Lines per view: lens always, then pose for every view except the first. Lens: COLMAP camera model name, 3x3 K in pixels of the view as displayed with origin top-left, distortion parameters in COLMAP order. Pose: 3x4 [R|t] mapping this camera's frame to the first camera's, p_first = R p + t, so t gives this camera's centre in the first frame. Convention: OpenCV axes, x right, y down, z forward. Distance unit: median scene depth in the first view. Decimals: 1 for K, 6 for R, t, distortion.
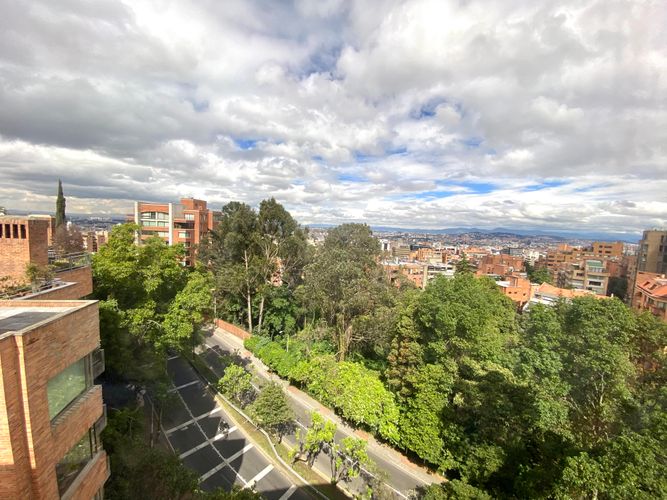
lens RADIAL K [[268.5, 0, 331.0], [0, 268.5, 250.1], [0, 0, 1]] dist [0.034178, -0.030982]
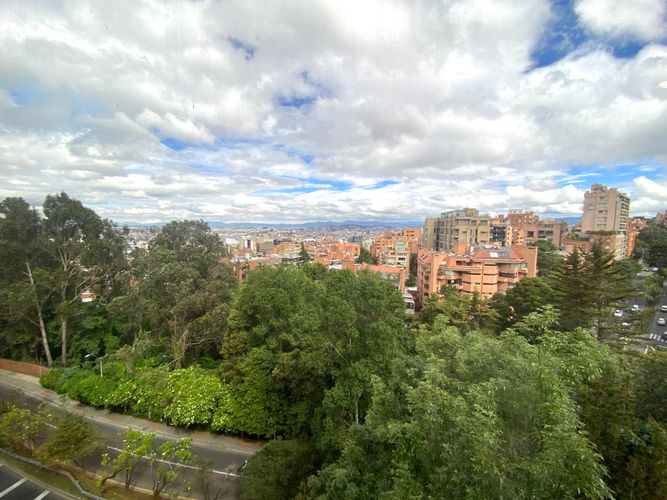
lens RADIAL K [[268.5, 0, 331.0], [0, 268.5, 250.1], [0, 0, 1]] dist [0.034178, -0.030982]
pose [[0.879738, -0.084819, 0.467831, 0.085979], [0.077198, 0.996384, 0.035479, 0.007194], [-0.469149, 0.004904, 0.883105, -0.061443]]
